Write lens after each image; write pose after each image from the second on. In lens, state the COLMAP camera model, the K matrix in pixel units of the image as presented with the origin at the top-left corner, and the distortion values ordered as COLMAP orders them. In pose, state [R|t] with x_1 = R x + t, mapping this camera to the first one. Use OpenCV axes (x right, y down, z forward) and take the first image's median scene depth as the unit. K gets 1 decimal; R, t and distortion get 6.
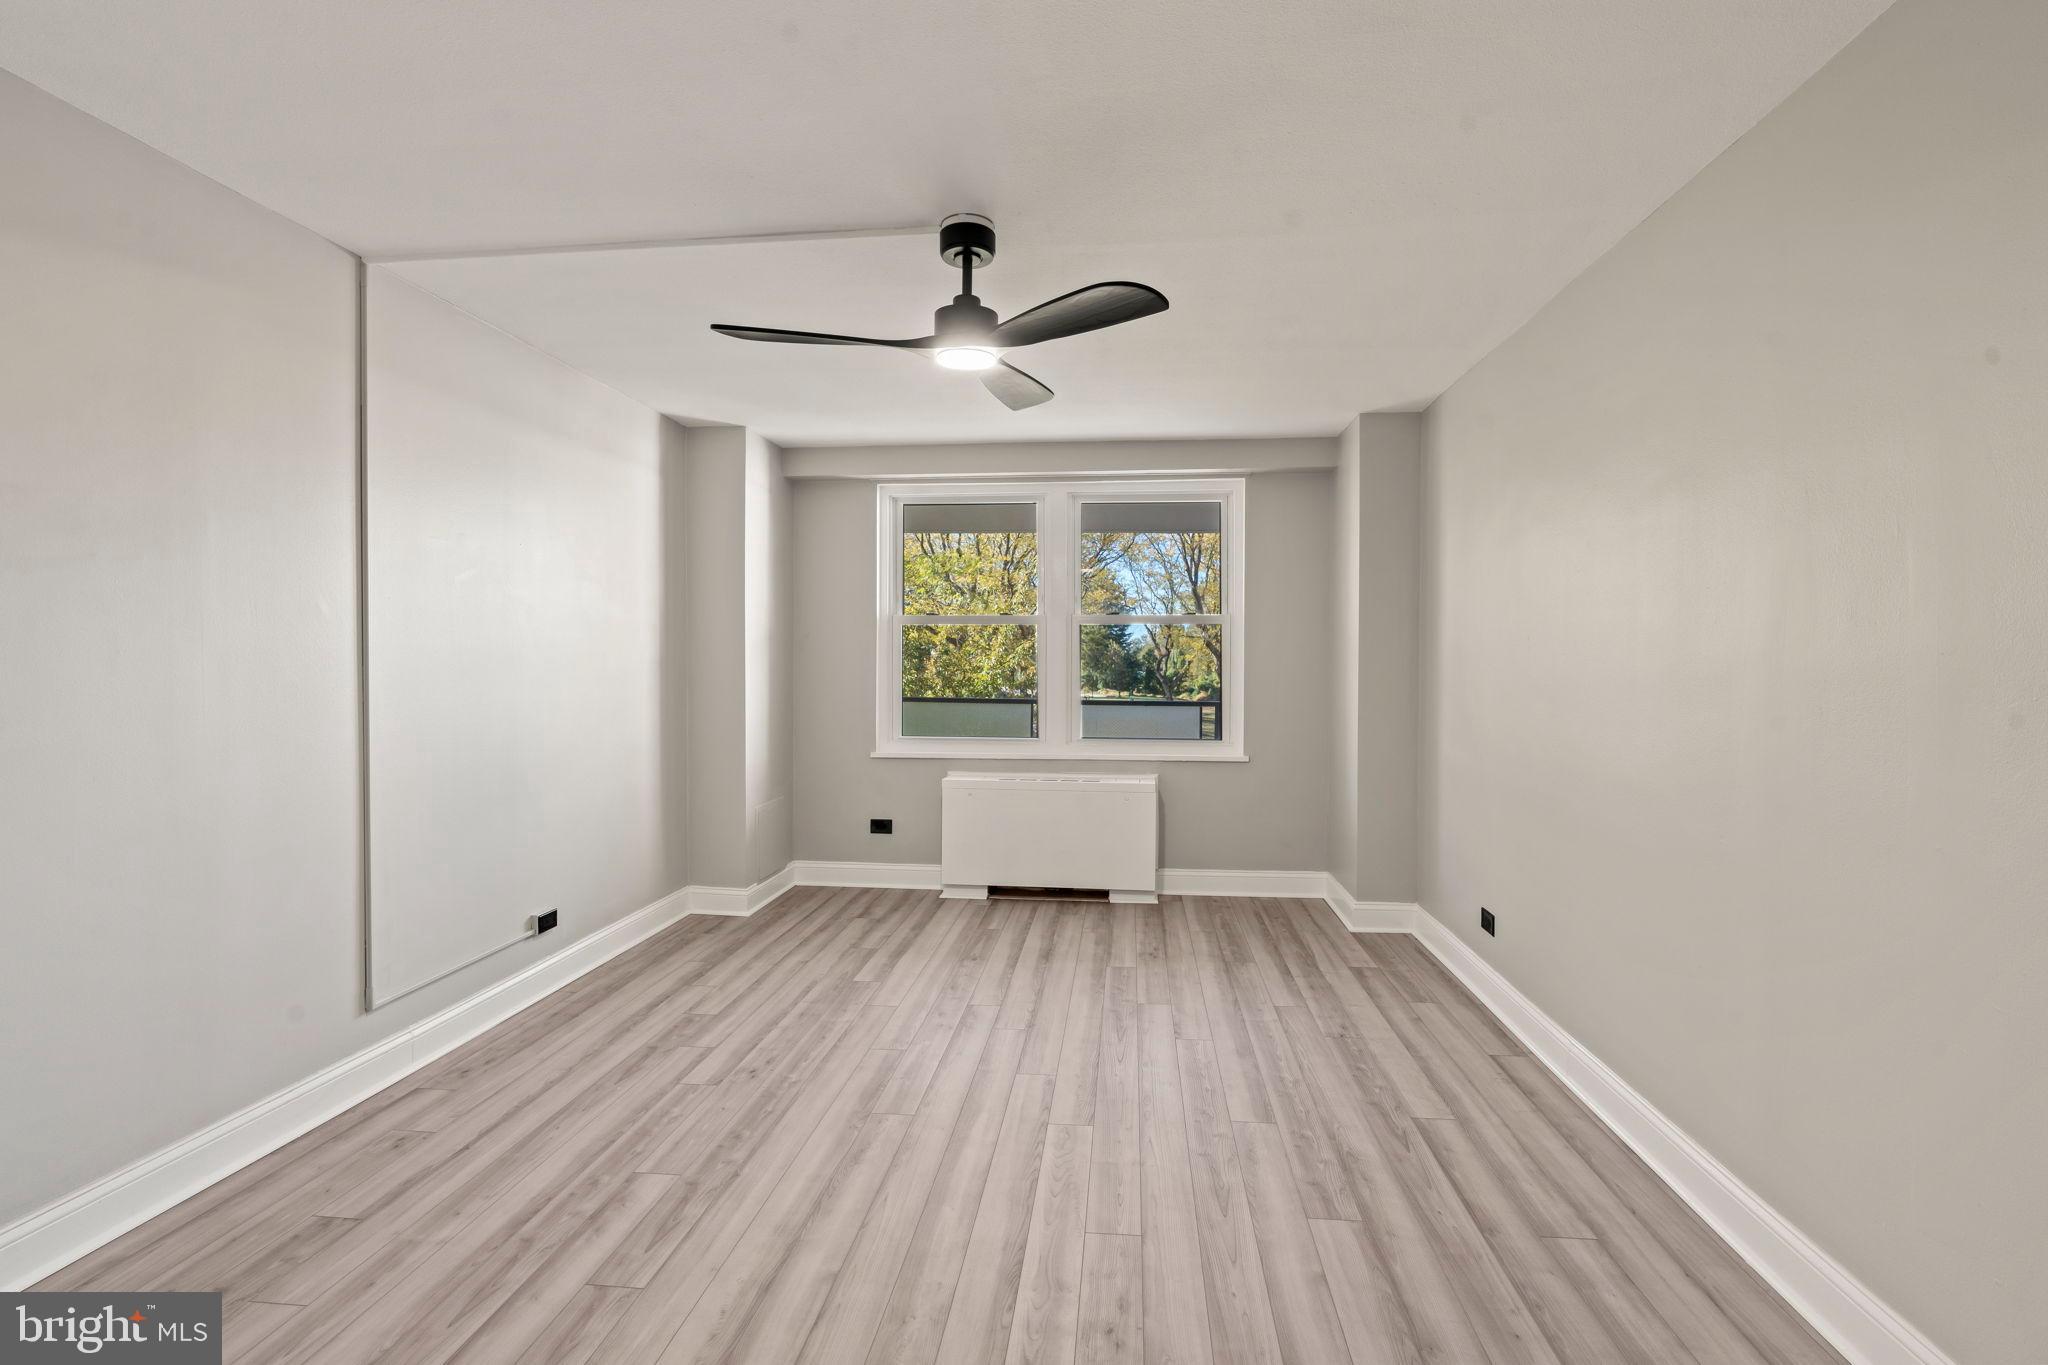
lens RADIAL K [[937.3, 0, 1031.4], [0, 937.3, 675.9], [0, 0, 1]] dist [-0.001467, -0.000260]
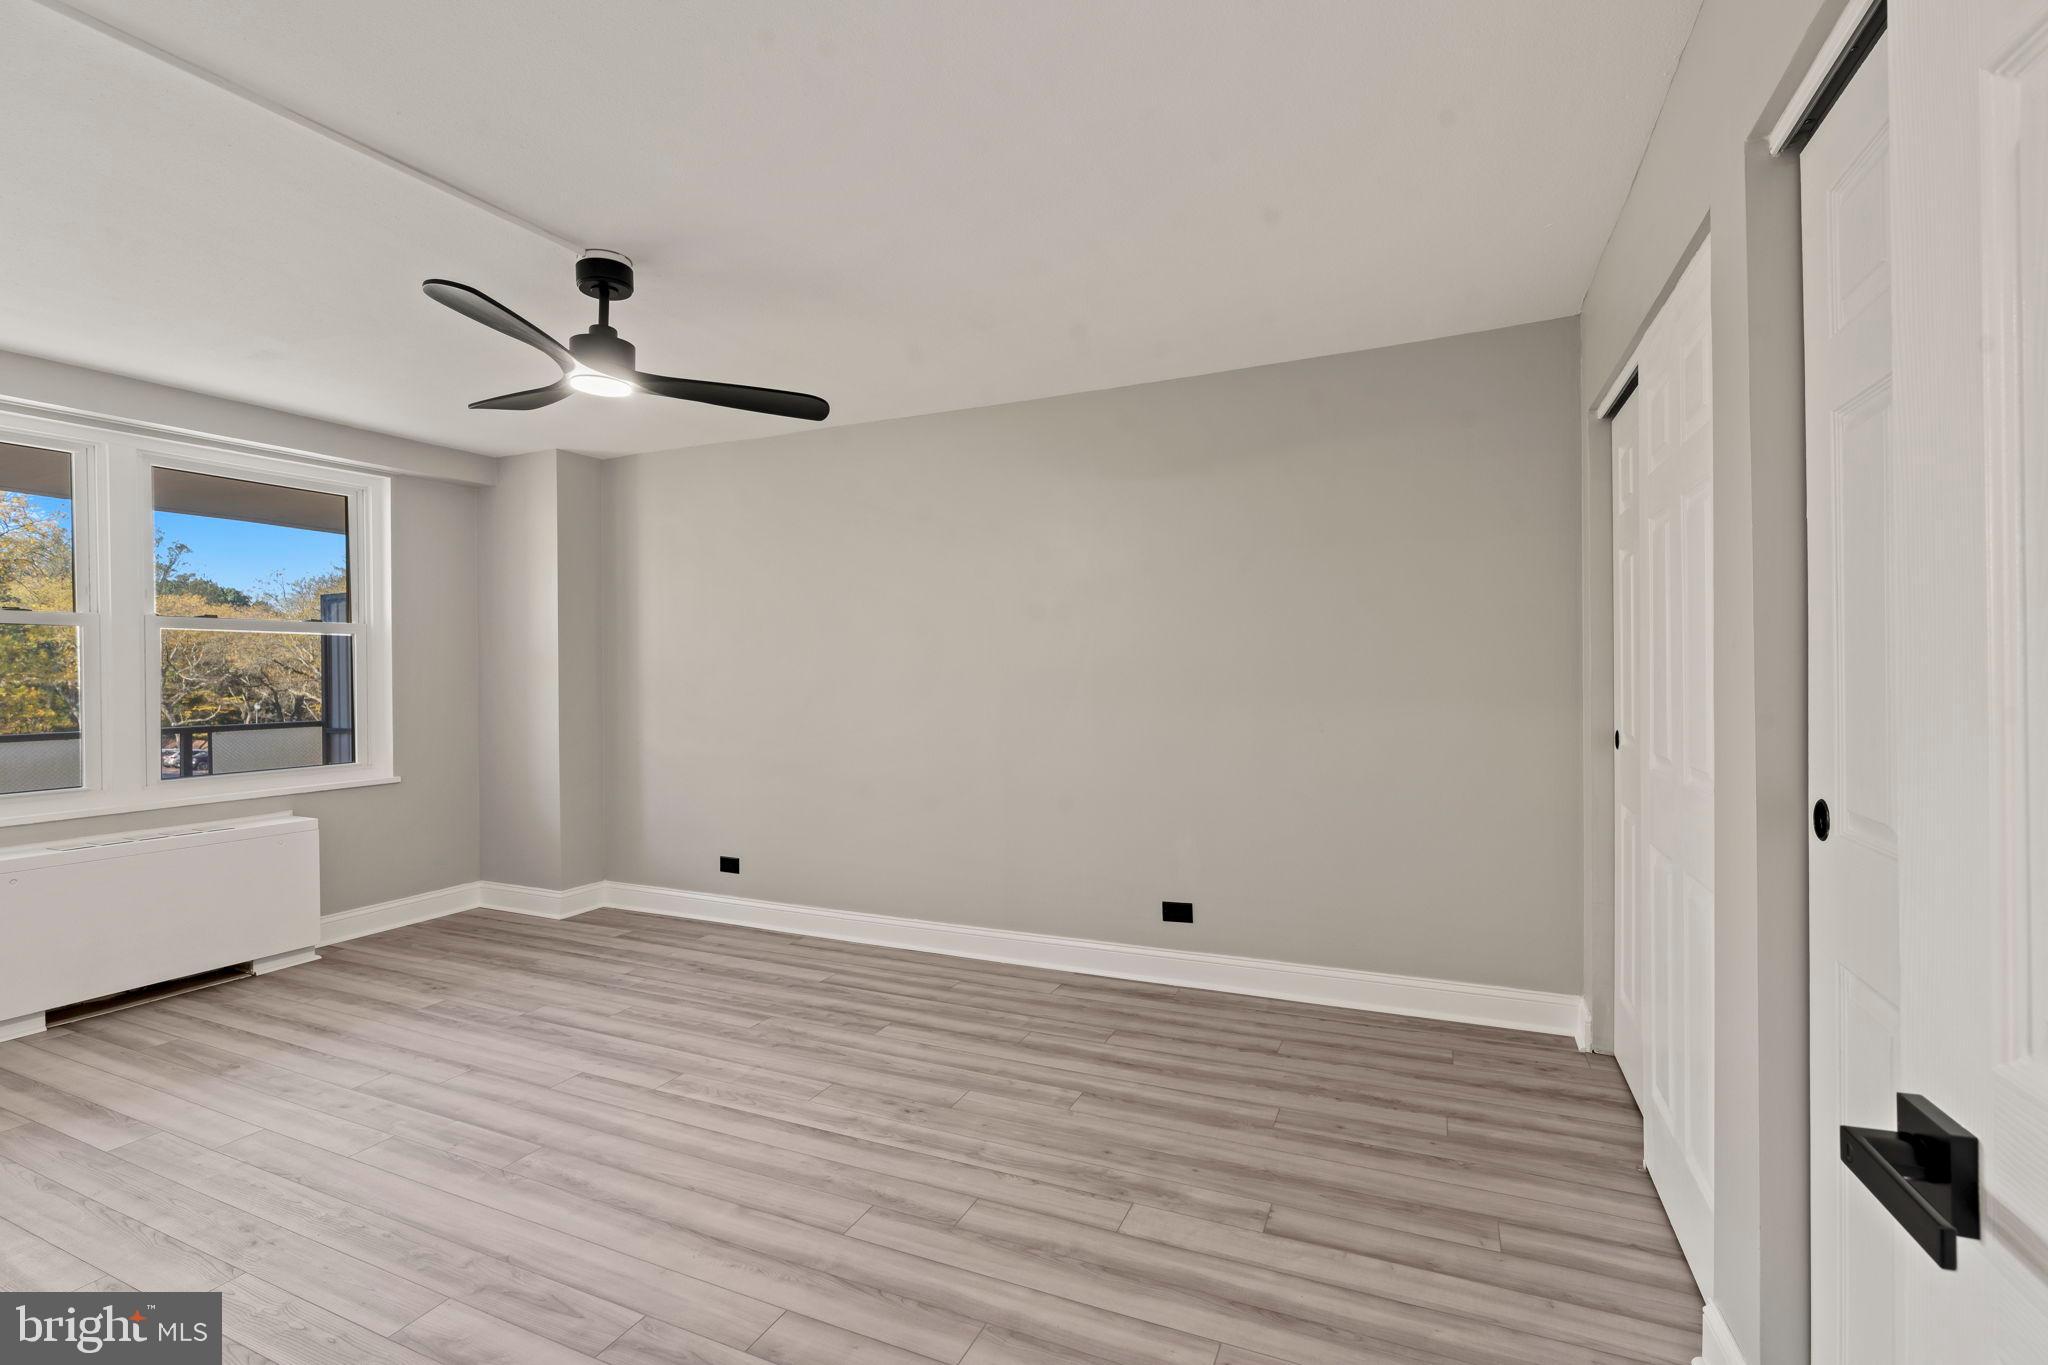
lens RADIAL K [[937.3, 0, 1021.4], [0, 937.3, 675.9], [0, 0, 1]] dist [-0.001467, -0.000260]
pose [[0.320680, -0.011782, 0.947114, -0.688413], [0.020374, 0.999777, 0.005539, -0.010471], [-0.946968, 0.017520, 0.320849, 0.166660]]
